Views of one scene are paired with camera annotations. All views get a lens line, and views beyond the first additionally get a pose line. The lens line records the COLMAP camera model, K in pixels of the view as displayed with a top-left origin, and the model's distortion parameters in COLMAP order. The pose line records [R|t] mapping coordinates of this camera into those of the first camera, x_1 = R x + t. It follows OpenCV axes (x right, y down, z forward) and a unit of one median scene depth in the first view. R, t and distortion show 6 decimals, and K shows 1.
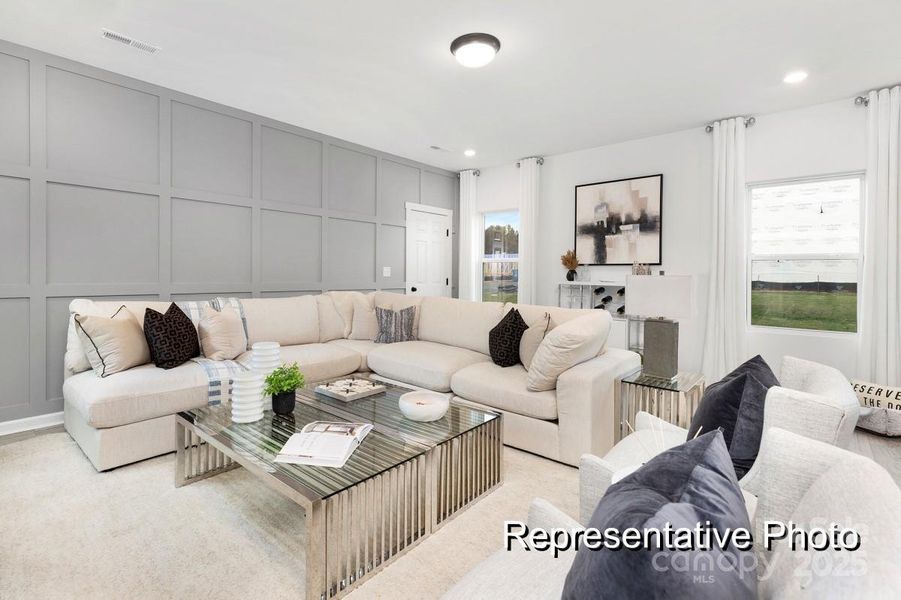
lens RADIAL K [[462.0, 0, 483.1], [0, 462.0, 279.5], [0, 0, 1]] dist [-0.000506, -0.000031]
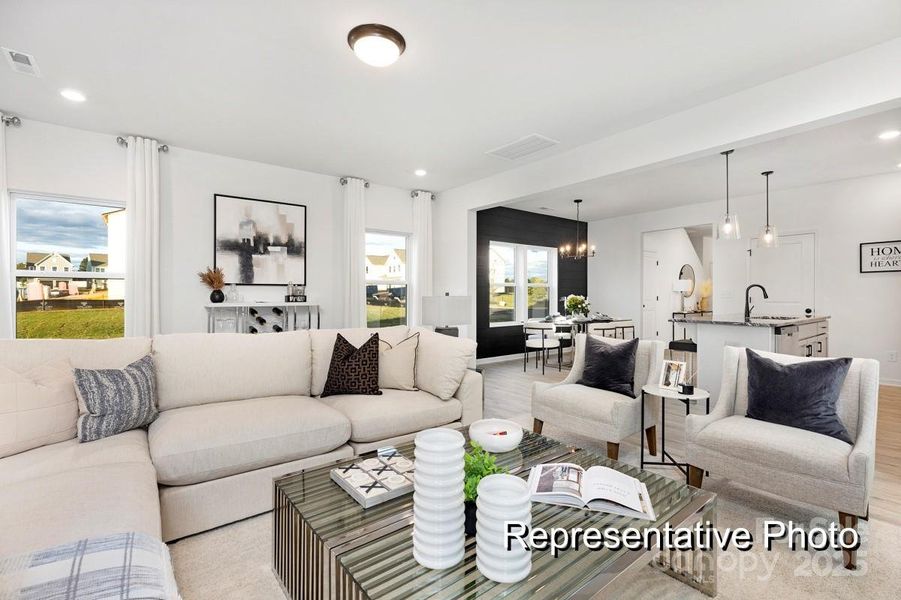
lens RADIAL K [[390.4, 0, 455.5], [0, 390.4, 298.4], [0, 0, 1]] dist [0.010937, 0.000695]
pose [[0.195801, -0.021557, 0.980407, -0.461696], [0.015125, 0.999706, 0.018960, -0.012647], [-0.980527, 0.011116, 0.196069, 0.427514]]
